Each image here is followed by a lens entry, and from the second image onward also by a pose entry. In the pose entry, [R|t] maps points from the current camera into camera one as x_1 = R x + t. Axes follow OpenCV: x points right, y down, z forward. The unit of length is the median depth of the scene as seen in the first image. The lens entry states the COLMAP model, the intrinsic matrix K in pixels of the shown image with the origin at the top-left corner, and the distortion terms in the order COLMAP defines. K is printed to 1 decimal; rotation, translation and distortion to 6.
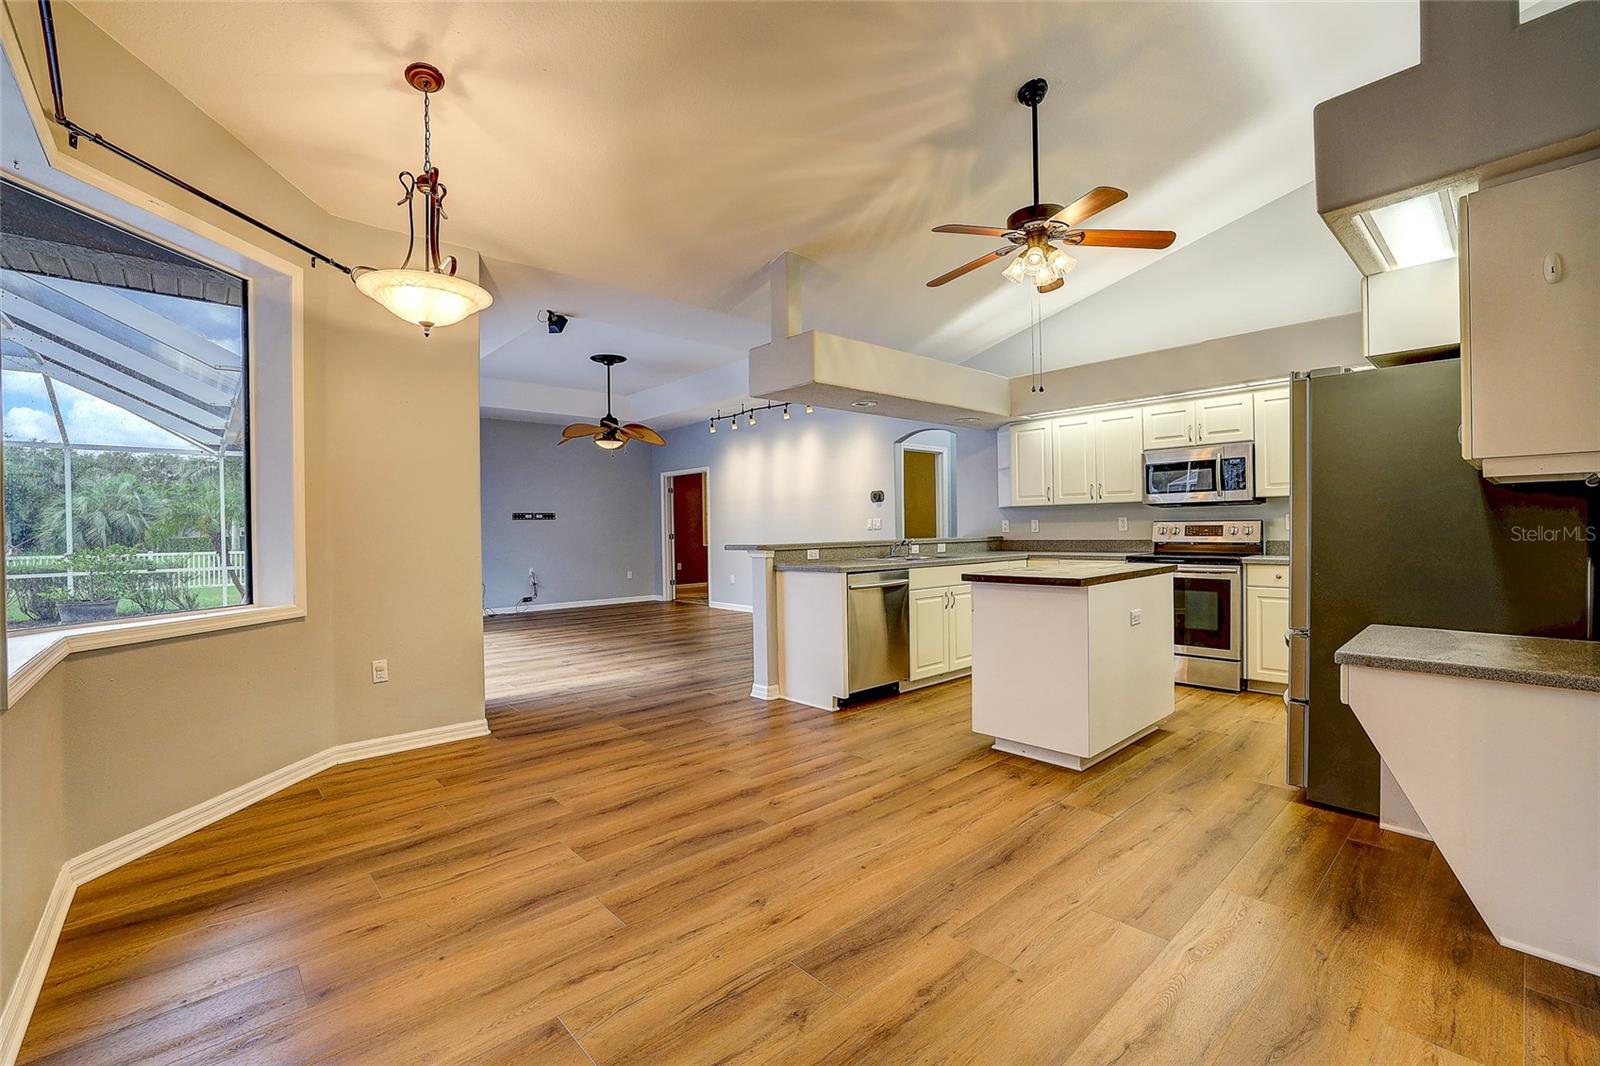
lens RADIAL K [[690.3, 0, 797.5], [0, 690.3, 532.3], [0, 0, 1]] dist [-0.041734, 0.017434]
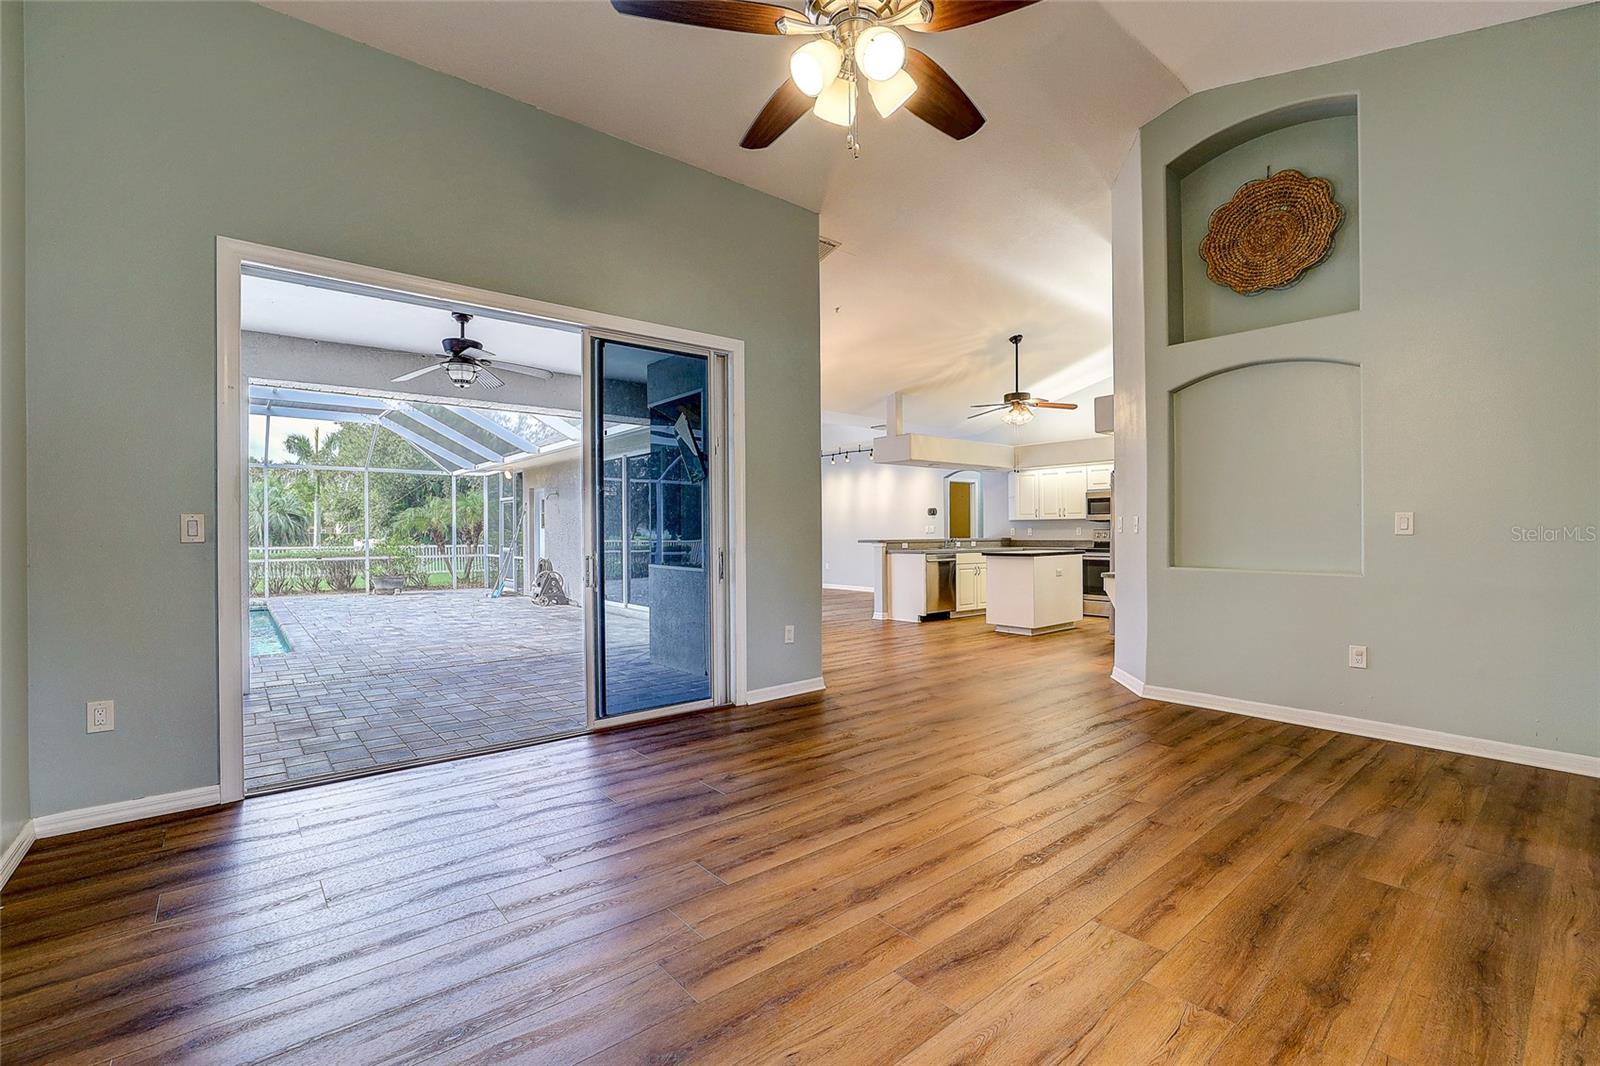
lens RADIAL K [[690.3, 0, 797.5], [0, 690.3, 532.3], [0, 0, 1]] dist [-0.041734, 0.017434]
pose [[0.998899, 0.011743, -0.045428, -0.193505], [-0.011920, 0.999922, -0.003626, 0.006596], [0.045382, 0.004164, 0.998961, -0.941667]]
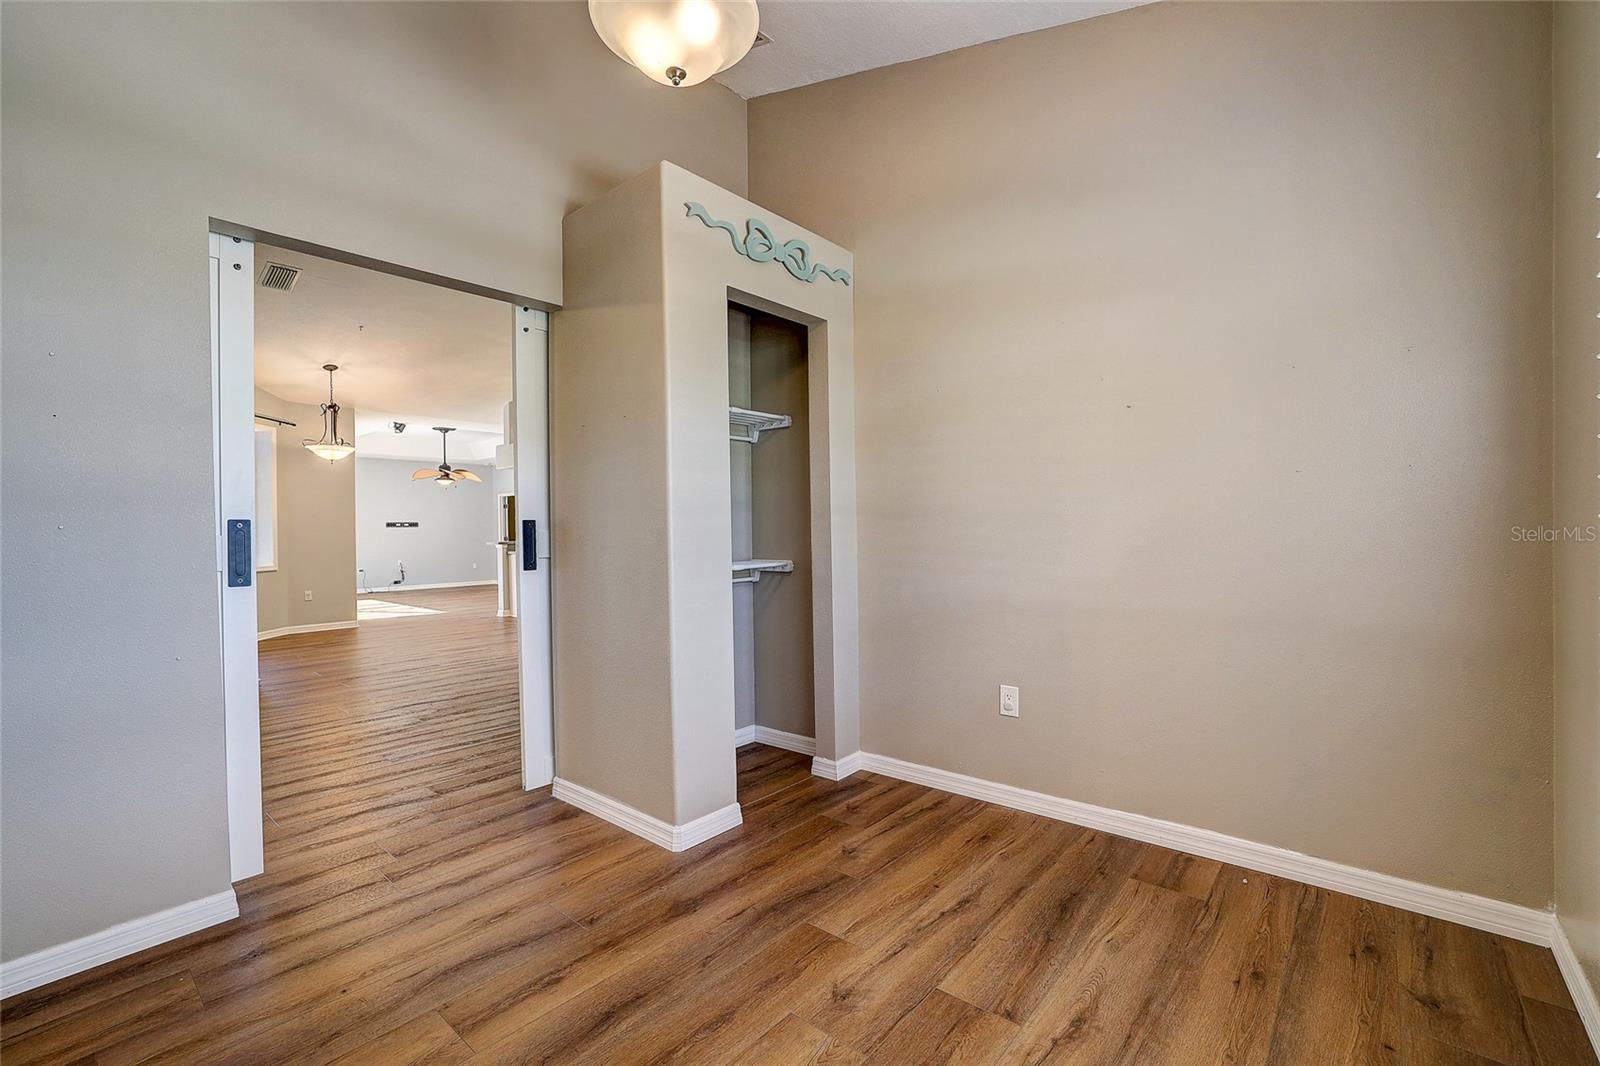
lens RADIAL K [[690.3, 0, 797.5], [0, 690.3, 532.3], [0, 0, 1]] dist [-0.041734, 0.017434]
pose [[0.992713, 0.000543, 0.120503, 0.580140], [0.000096, 0.999986, -0.005291, 0.000948], [-0.120505, 0.005264, 0.992699, -1.137613]]
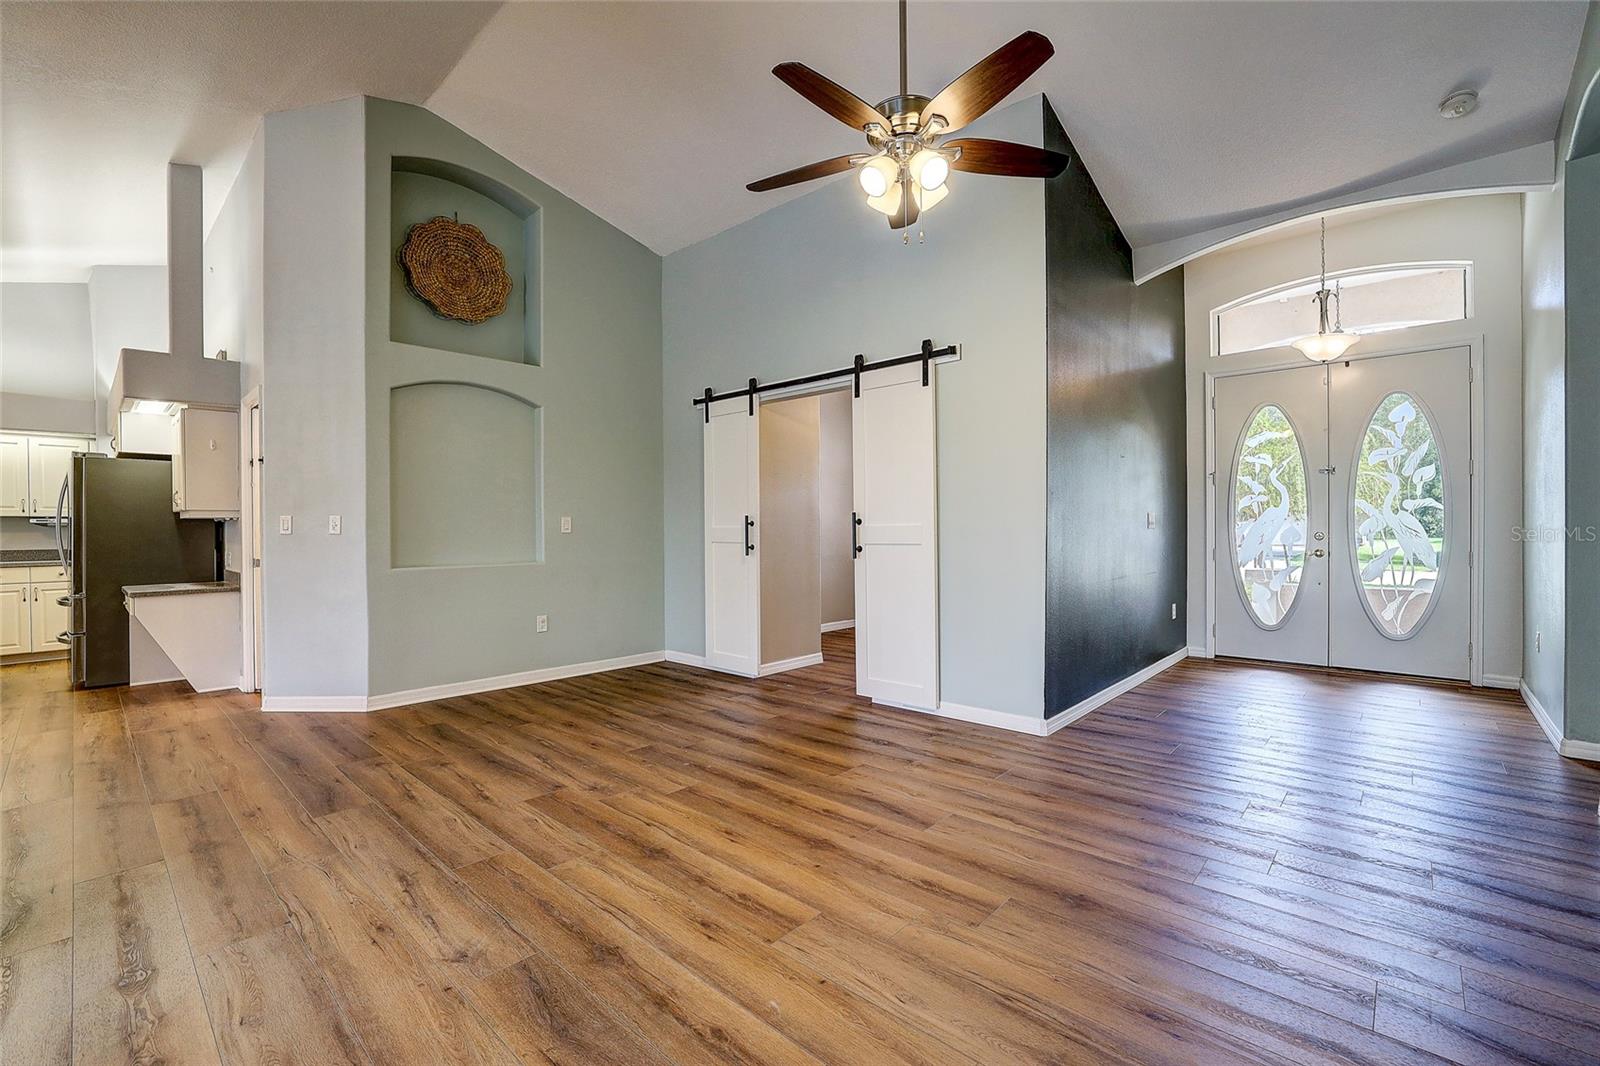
lens RADIAL K [[690.3, 0, 797.5], [0, 690.3, 532.3], [0, 0, 1]] dist [-0.041734, 0.017434]
pose [[-0.073338, 0.005859, 0.997290, -0.680720], [0.017222, 0.999841, -0.004607, 0.009468], [-0.997158, 0.016838, -0.073428, -0.443103]]
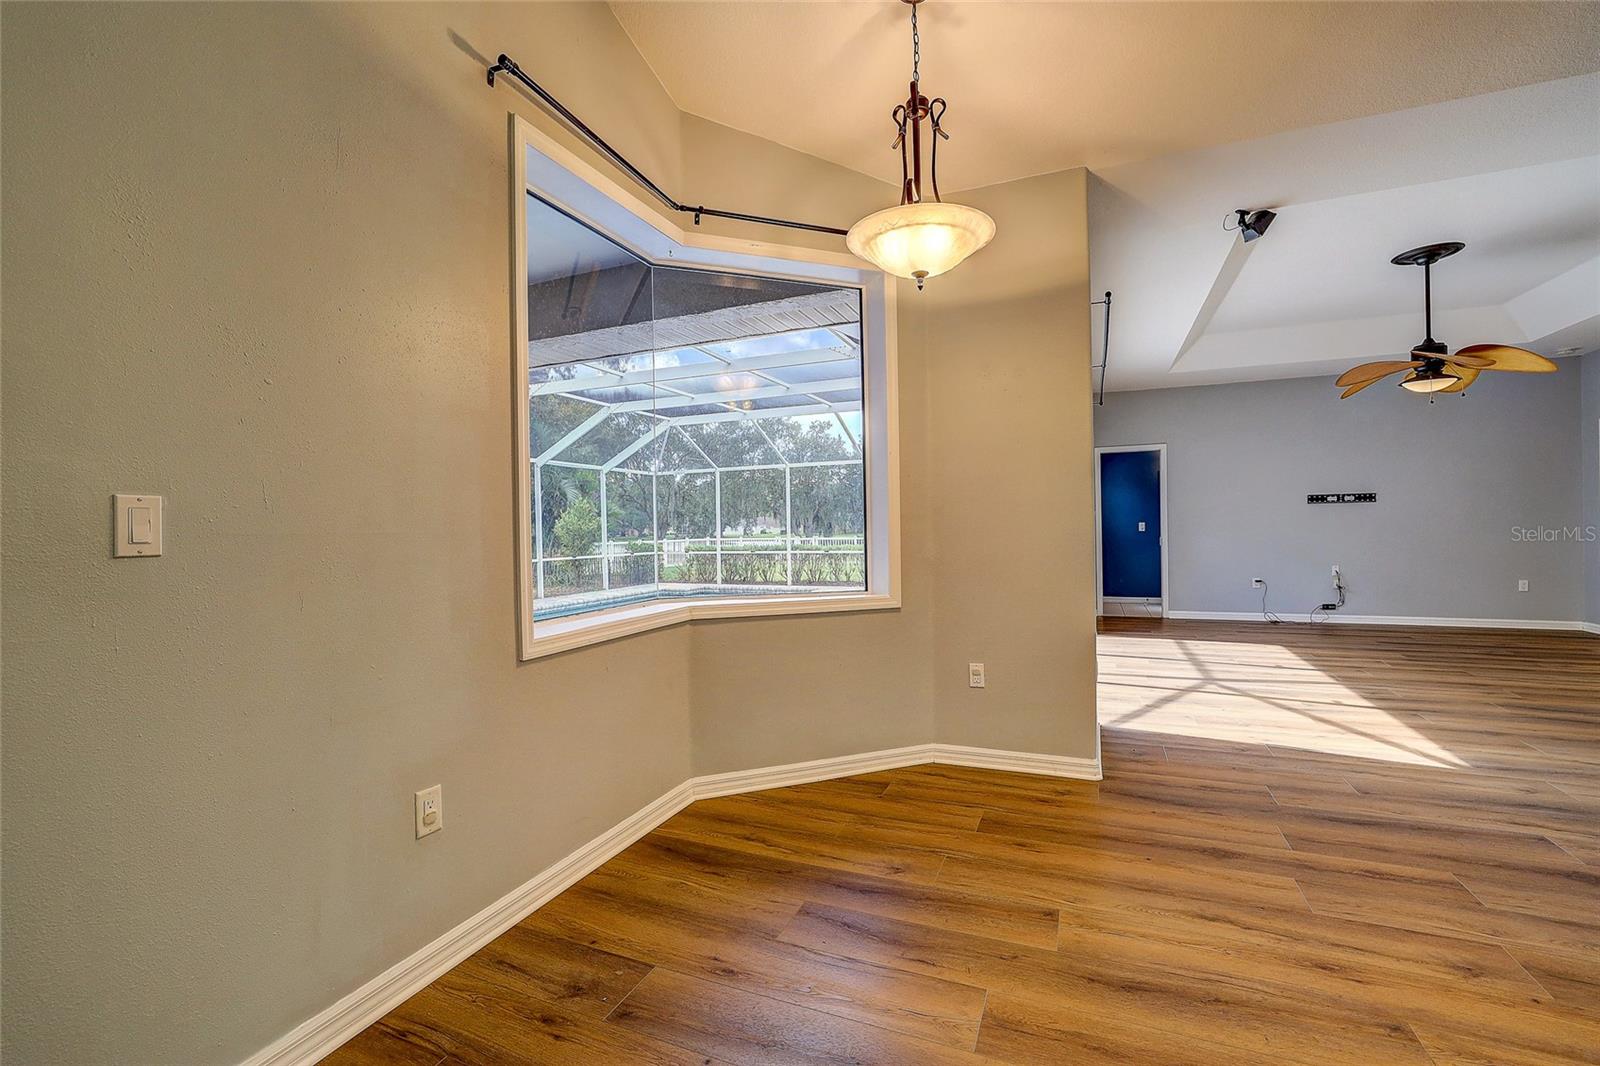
lens RADIAL K [[690.3, 0, 797.5], [0, 690.3, 532.3], [0, 0, 1]] dist [-0.041734, 0.017434]
pose [[0.418702, 0.014206, -0.908013, 0.092734], [0.005139, 0.999825, 0.018012, -0.004523], [0.908109, -0.012208, 0.418555, 0.301193]]
